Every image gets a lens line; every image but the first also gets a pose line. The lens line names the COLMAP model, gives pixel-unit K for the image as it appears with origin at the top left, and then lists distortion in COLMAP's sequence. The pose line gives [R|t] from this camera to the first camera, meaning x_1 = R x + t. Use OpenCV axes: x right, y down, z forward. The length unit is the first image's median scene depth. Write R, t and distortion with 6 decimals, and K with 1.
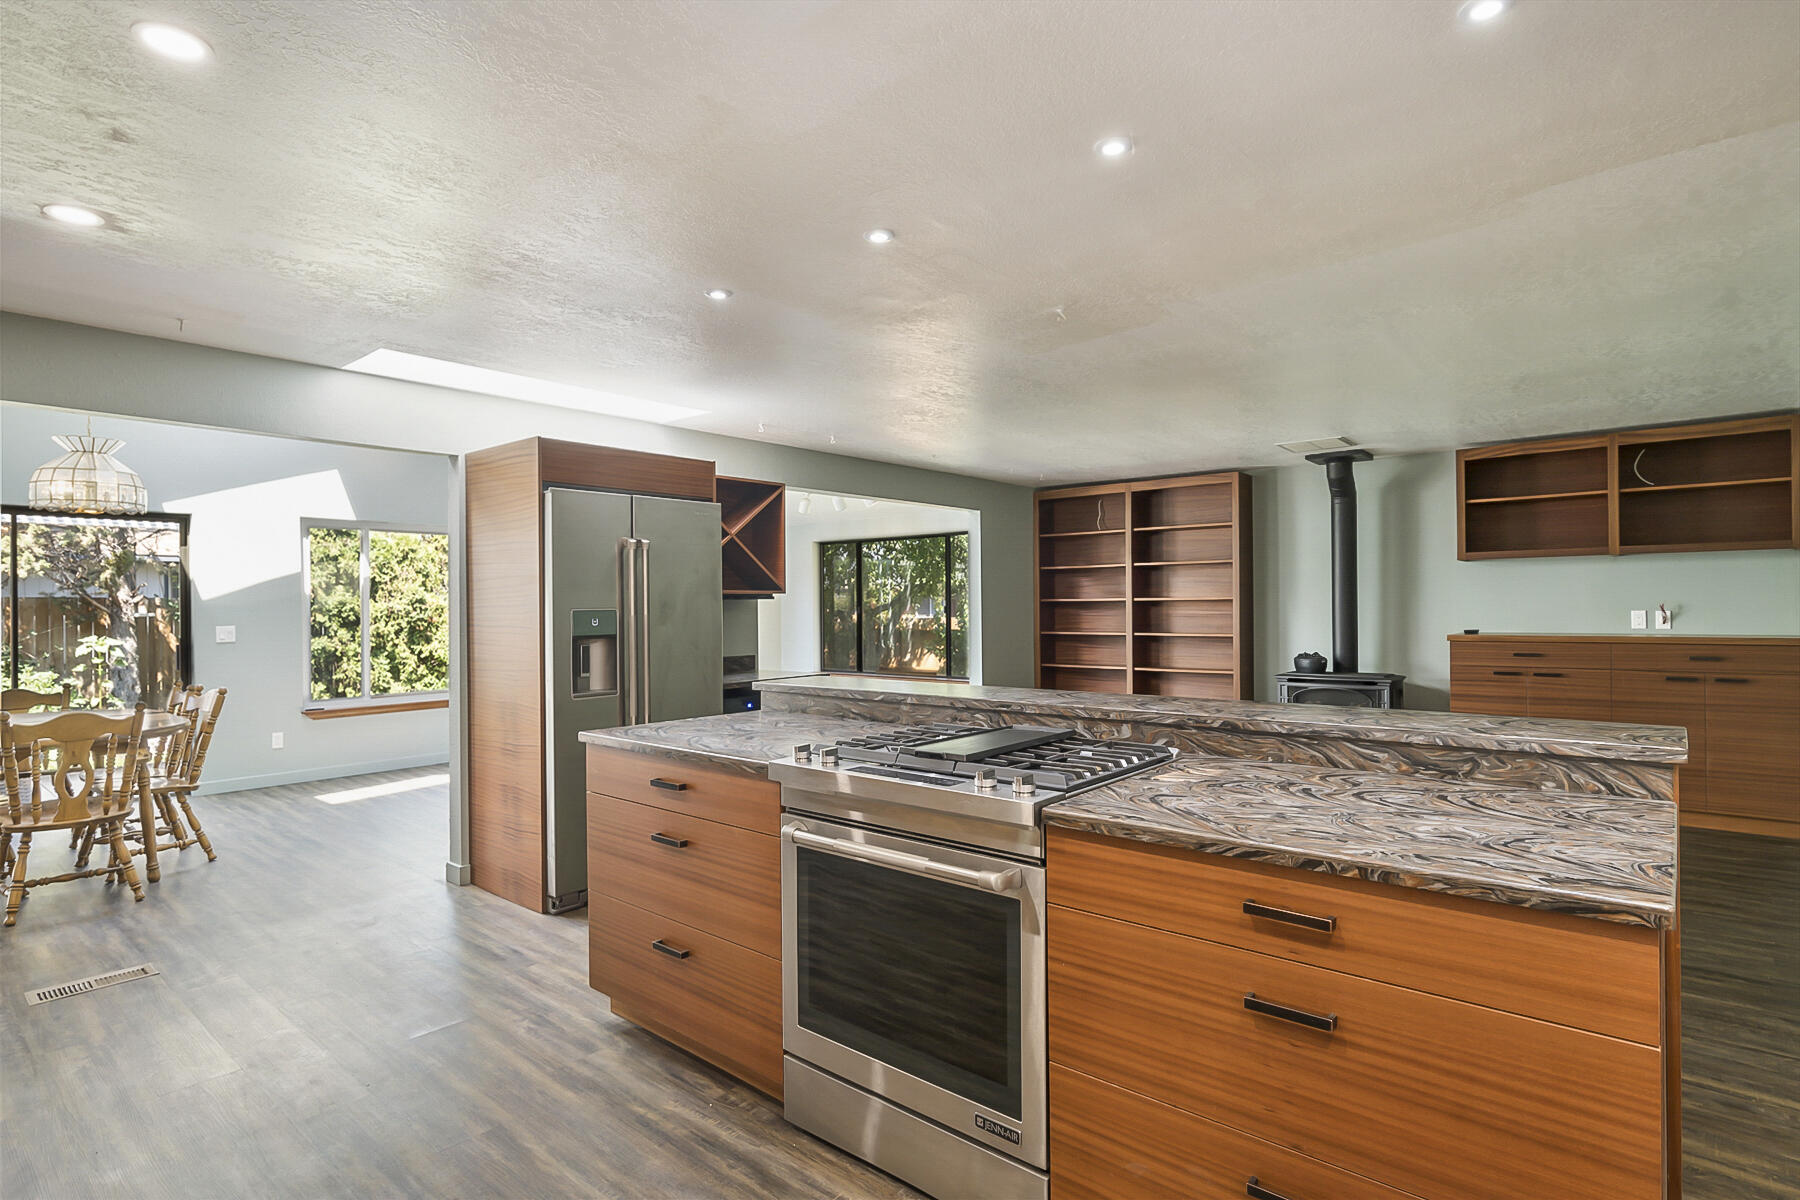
lens RADIAL K [[906.2, 0, 897.7], [0, 906.2, 604.0], [0, 0, 1]] dist [-0.005565, 0.001372]
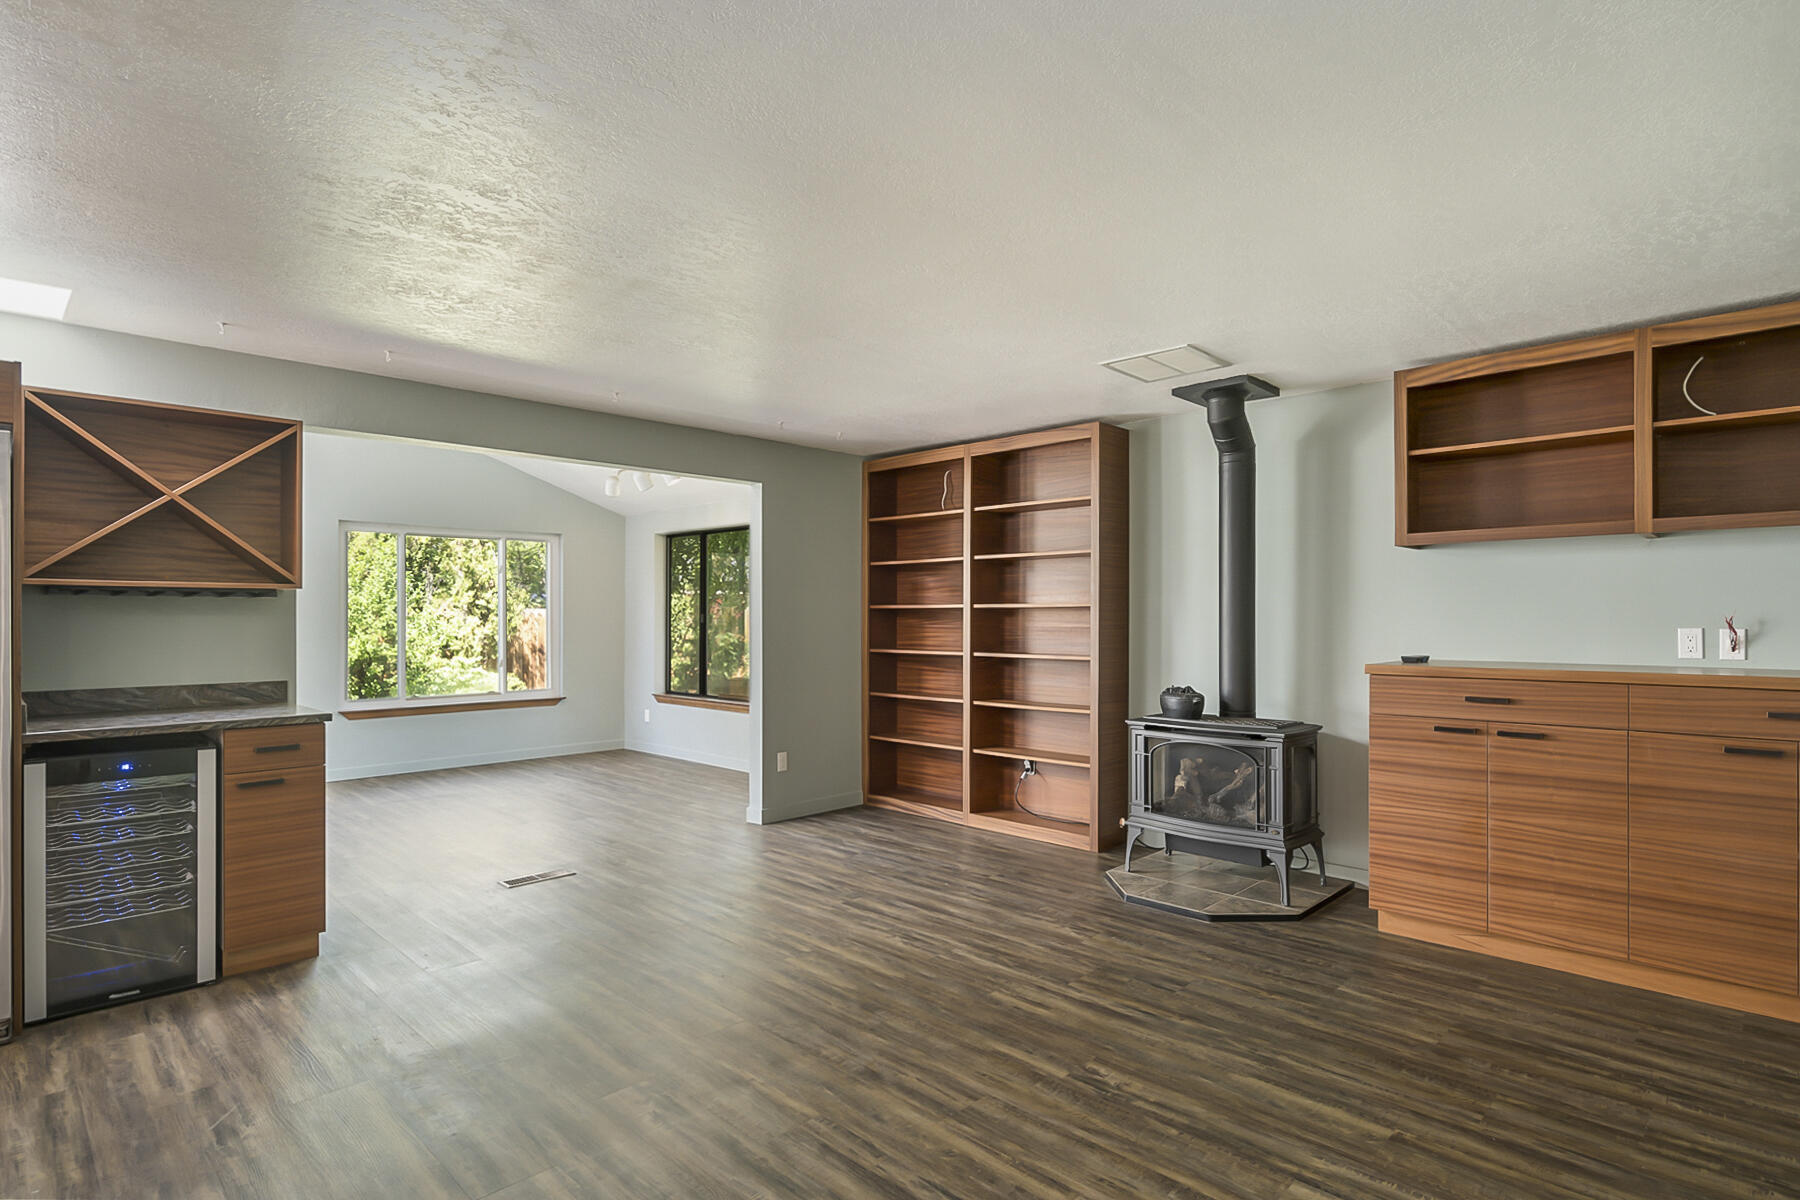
lens RADIAL K [[916.1, 0, 902.7], [0, 916.1, 612.0], [0, 0, 1]] dist [-0.005491, 0.000761]
pose [[0.997497, 0.009132, -0.070117, 0.336599], [-0.009352, 0.999952, -0.002814, 0.003011], [0.070088, 0.003463, 0.997535, 0.354231]]
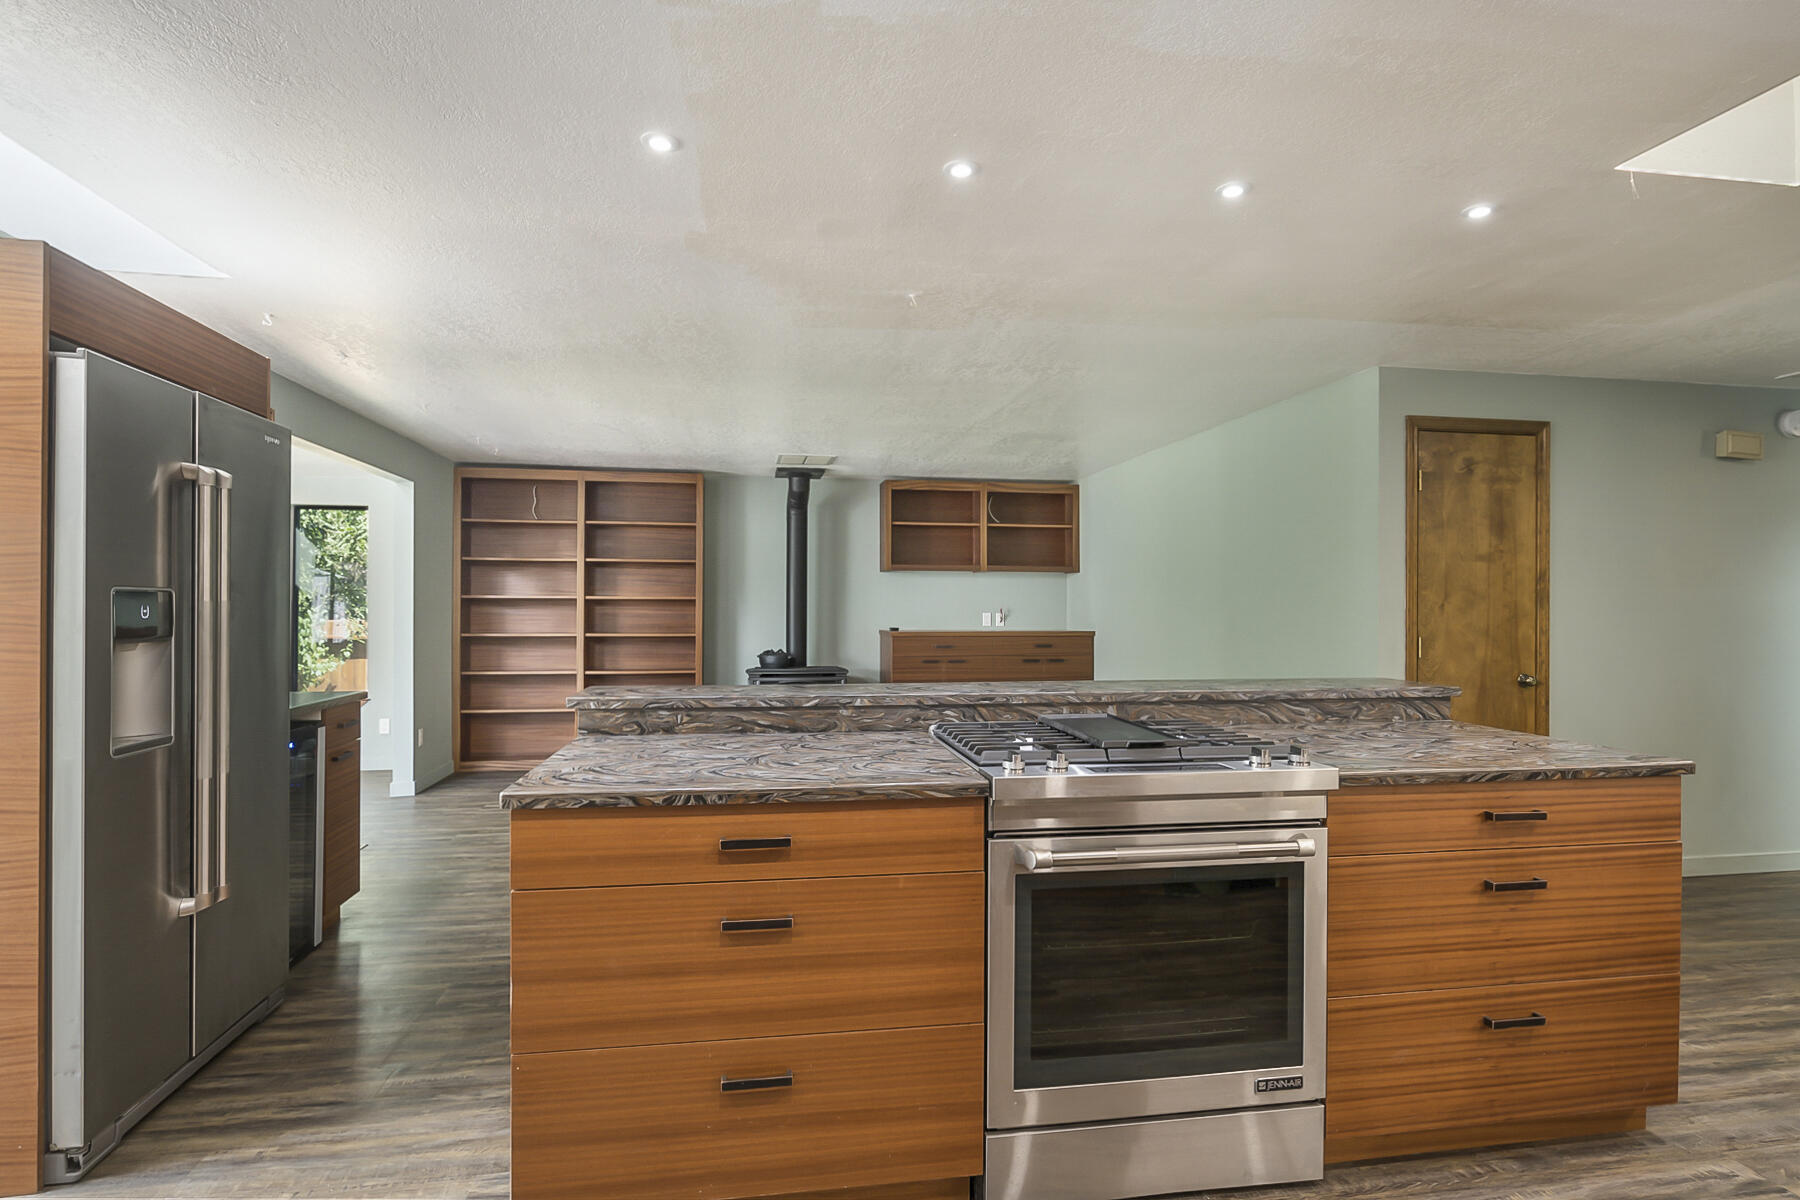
lens RADIAL K [[909.4, 0, 897.7], [0, 909.4, 606.1], [0, 0, 1]] dist [-0.004925, 0.001078]
pose [[0.643020, 0.014169, 0.765718, -0.320416], [-0.011507, 0.999895, -0.008840, 0.010920], [-0.765763, -0.003126, 0.643116, 0.211219]]
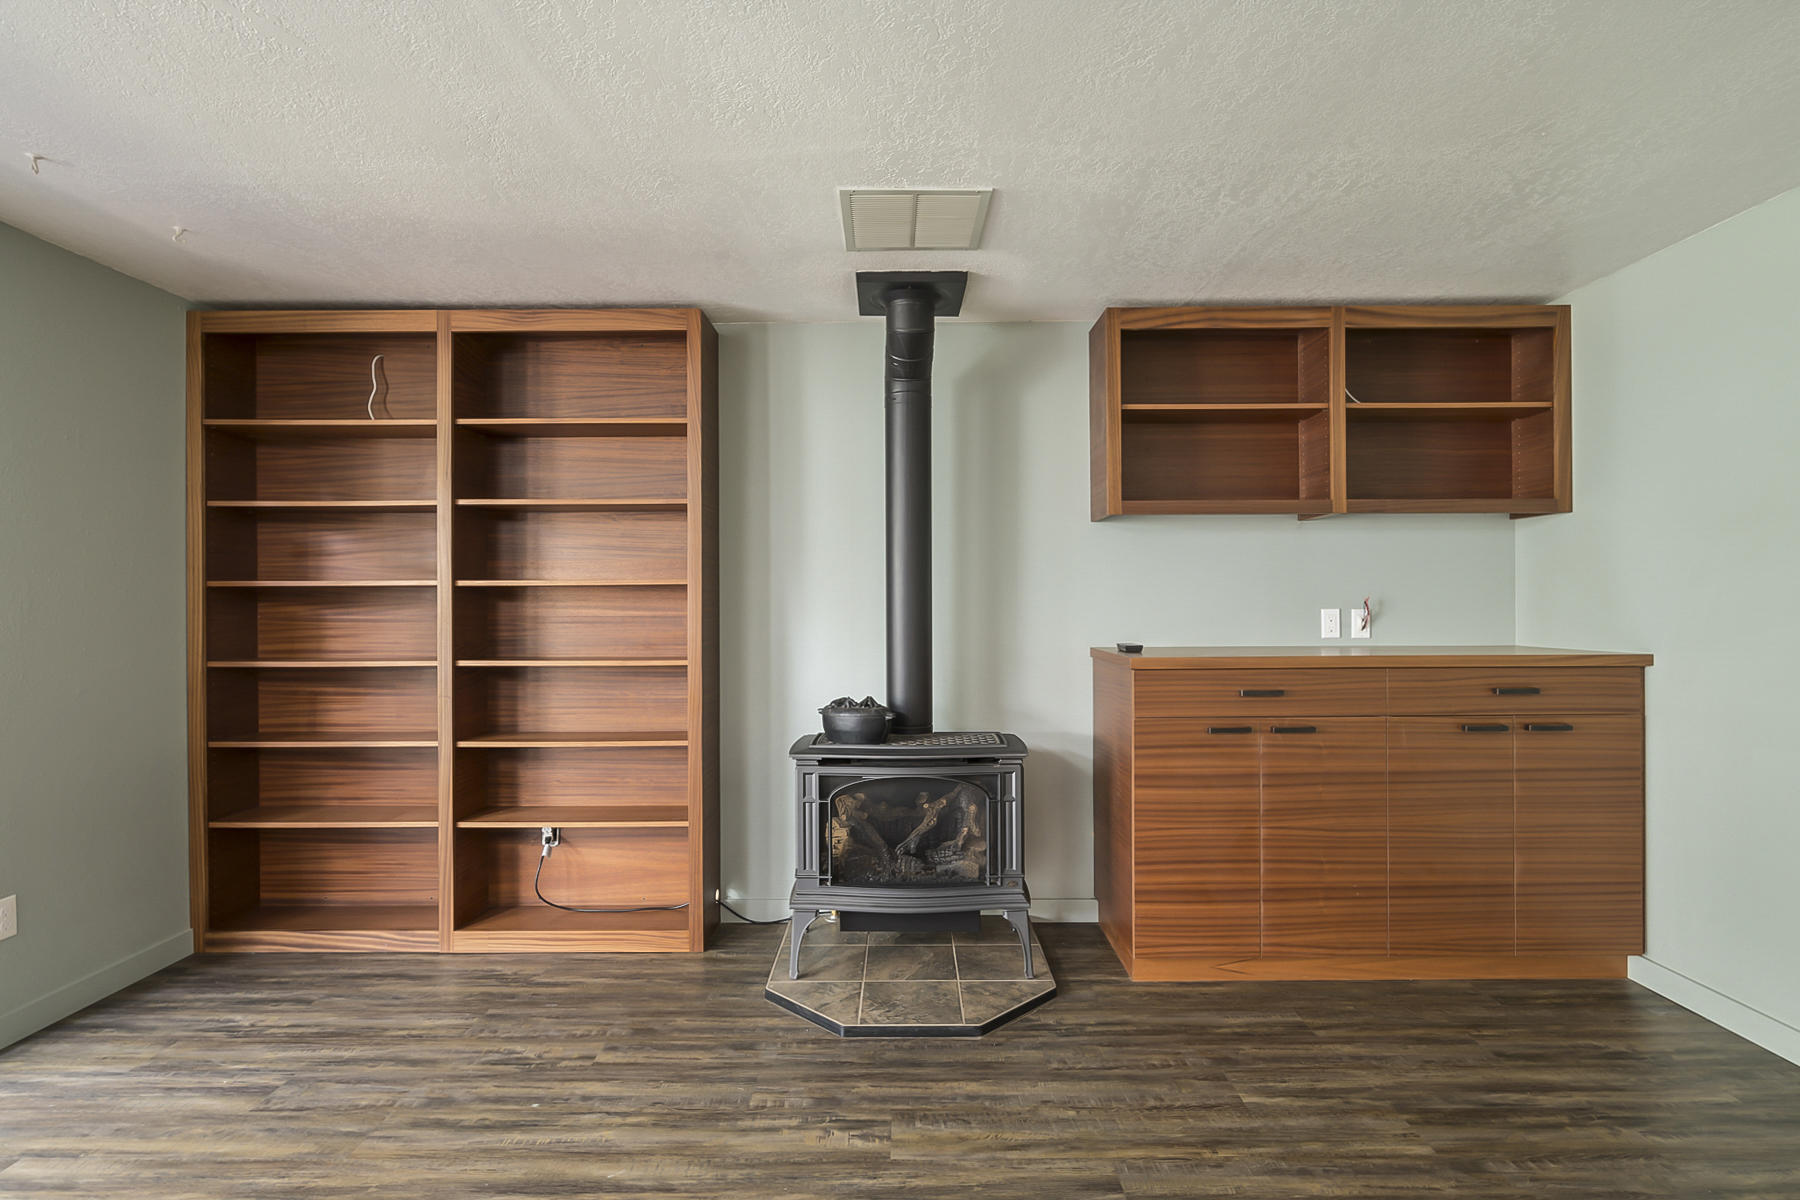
lens RADIAL K [[906.2, 0, 897.7], [0, 906.2, 604.0], [0, 0, 1]] dist [-0.005565, 0.001372]
pose [[0.762988, 0.004371, 0.646398, 0.187442], [-0.004305, 0.999989, -0.001681, 0.006064], [-0.646399, -0.001500, 0.762998, 0.705553]]
